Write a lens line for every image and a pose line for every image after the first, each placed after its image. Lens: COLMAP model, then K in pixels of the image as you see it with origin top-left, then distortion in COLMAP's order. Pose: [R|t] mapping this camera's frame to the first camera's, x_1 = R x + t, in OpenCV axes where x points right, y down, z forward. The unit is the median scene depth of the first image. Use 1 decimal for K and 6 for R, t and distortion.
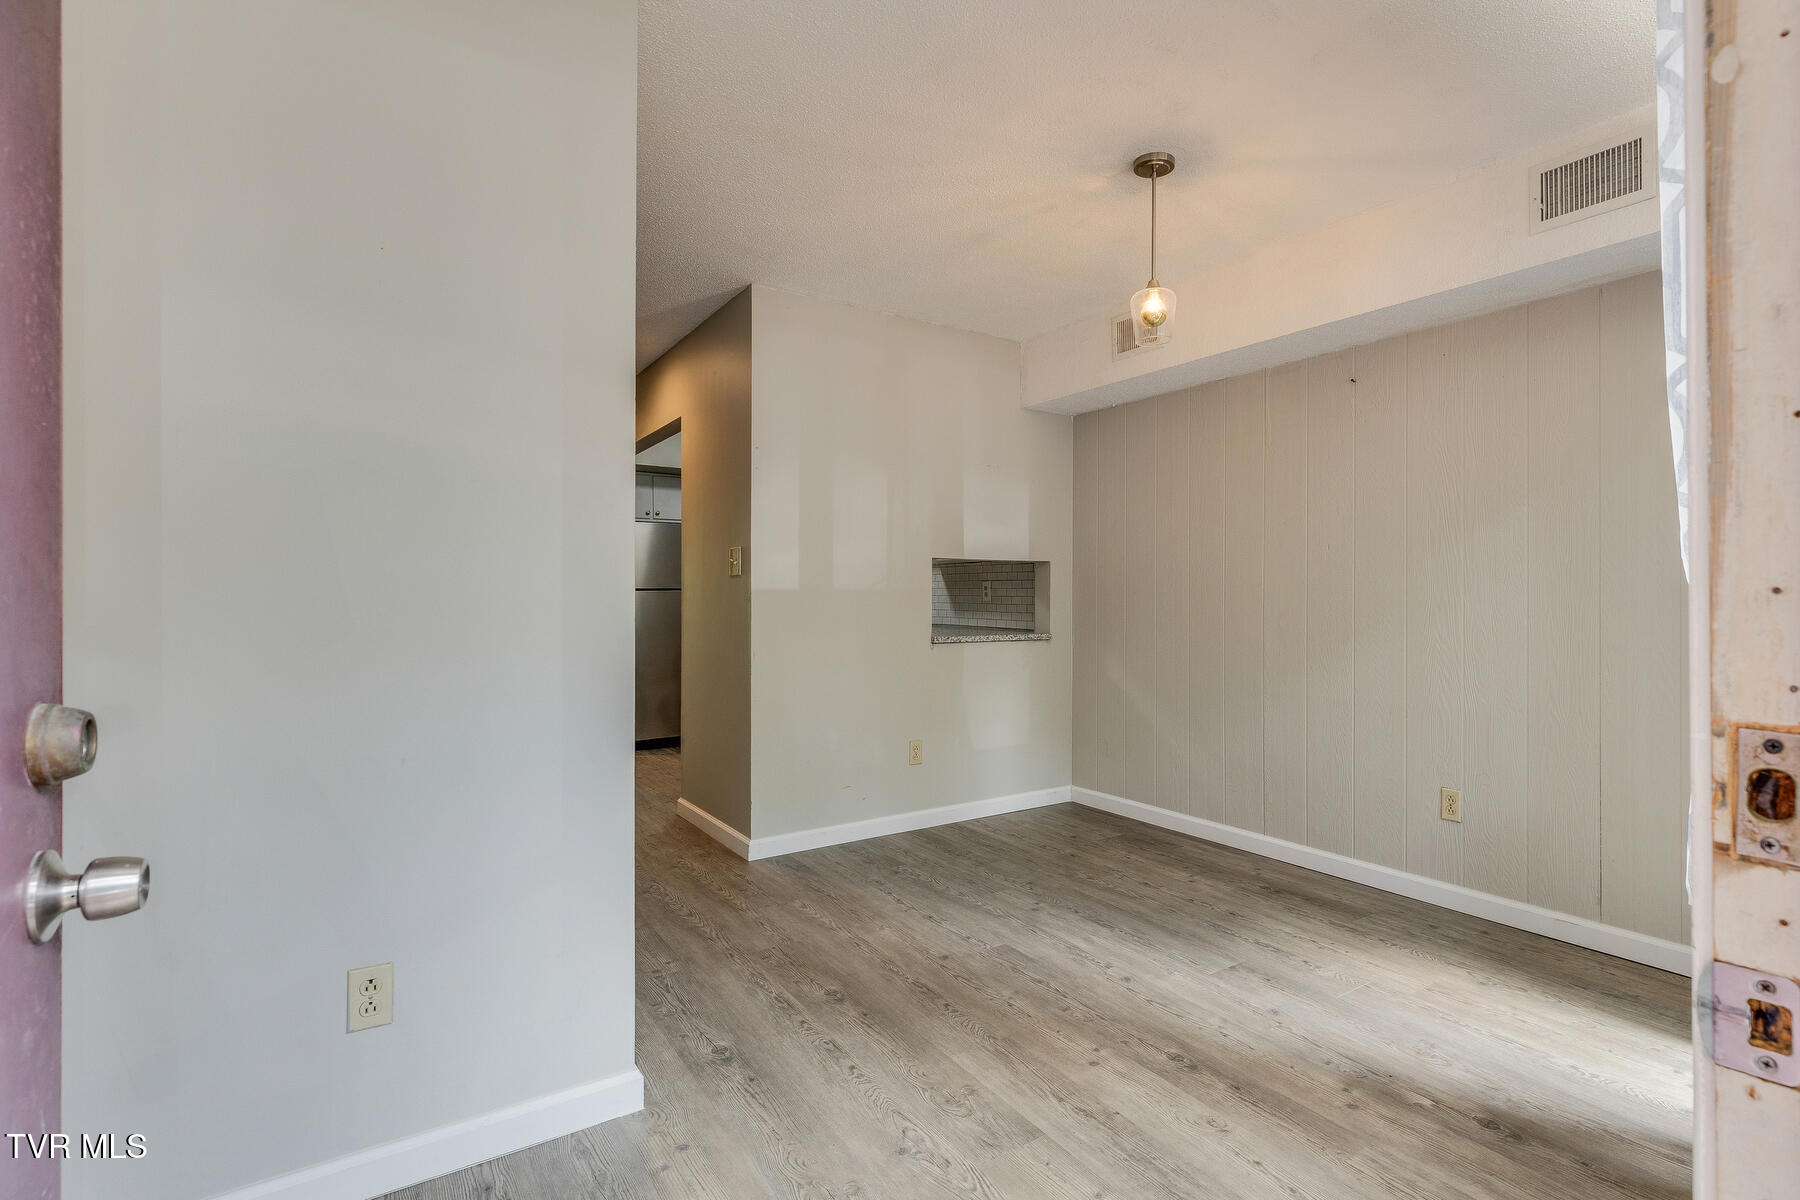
lens RADIAL K [[856.0, 0, 900.6], [0, 856.0, 598.0], [0, 0, 1]] dist [0.019813, 0.000132]
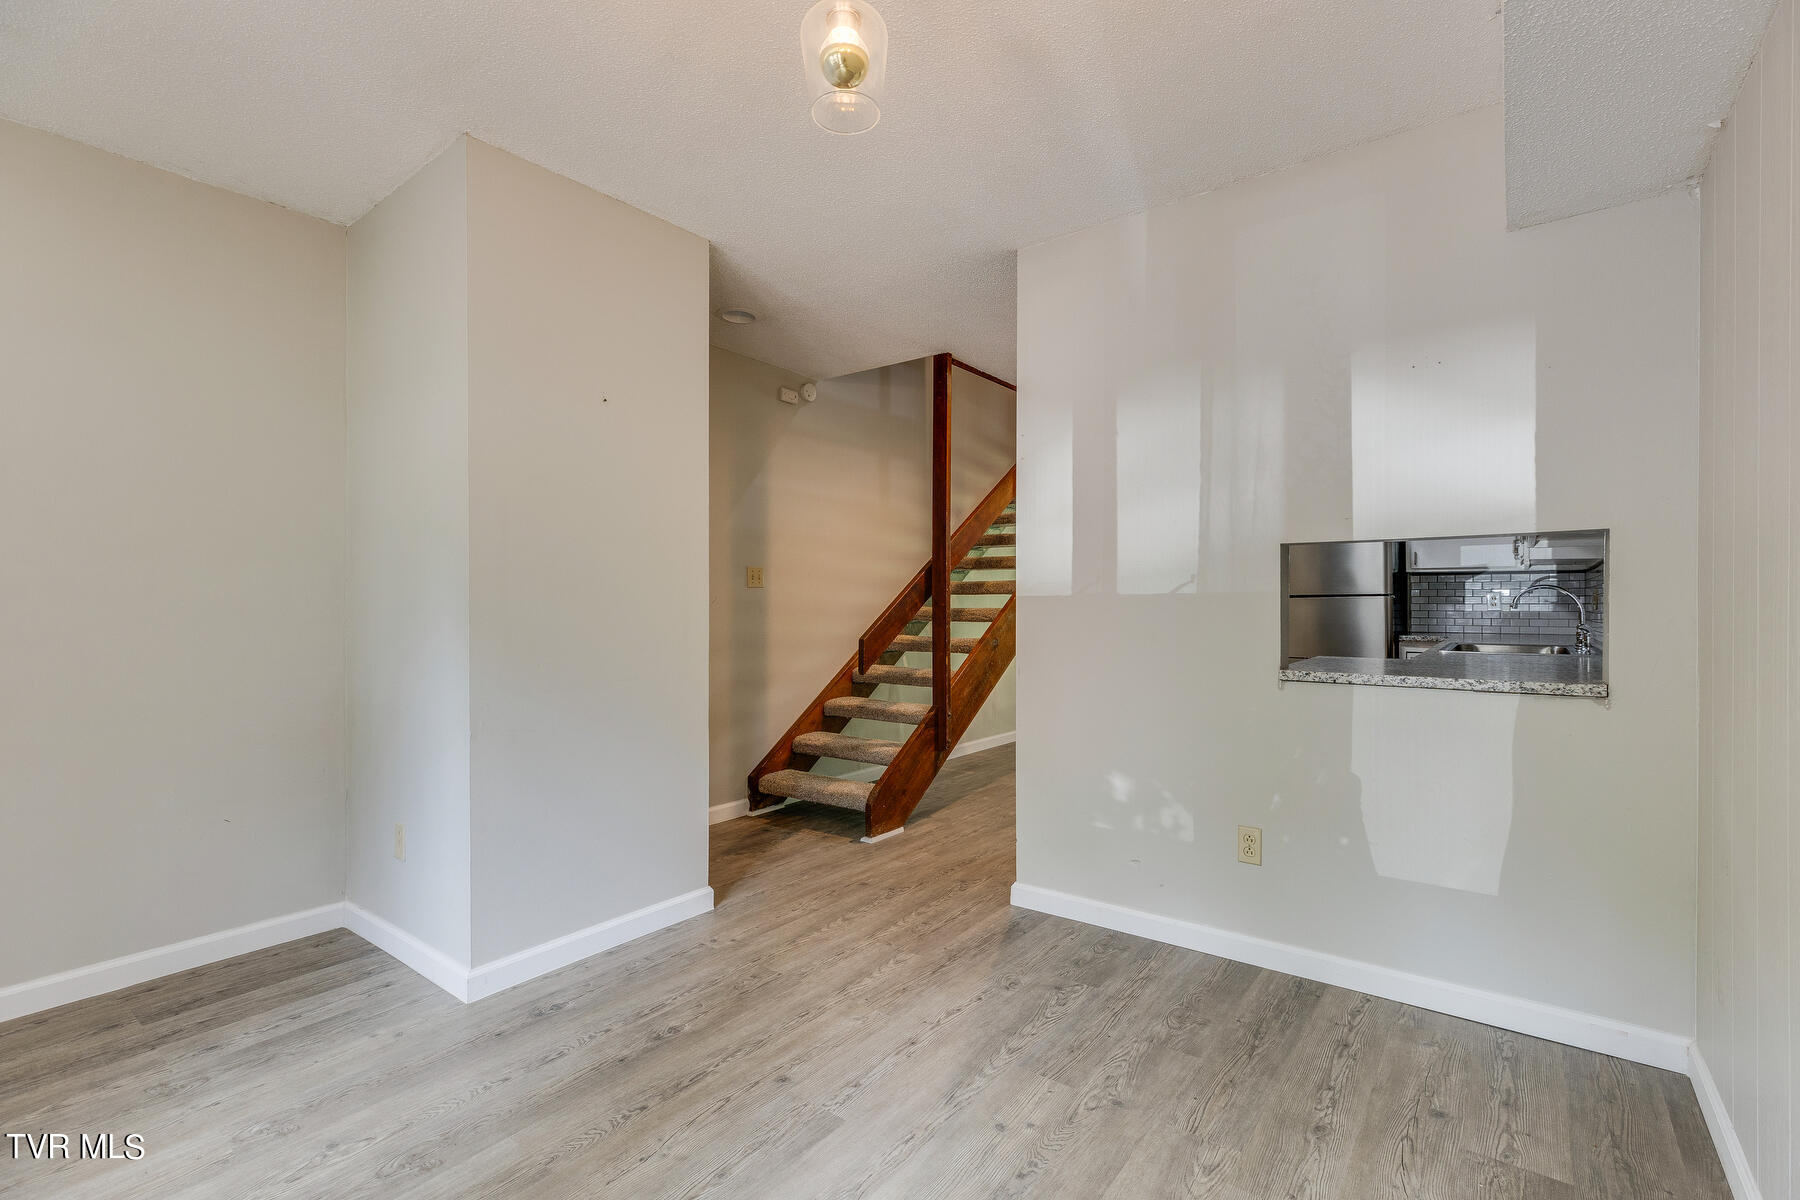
lens RADIAL K [[815.4, 0, 900.8], [0, 815.4, 601.9], [0, 0, 1]] dist [0.009096, -0.001367]
pose [[0.350442, -0.000938, -0.936584, 0.653936], [-0.000099, 0.999999, -0.001038, 0.014032], [0.936585, 0.000457, 0.350441, 0.757648]]
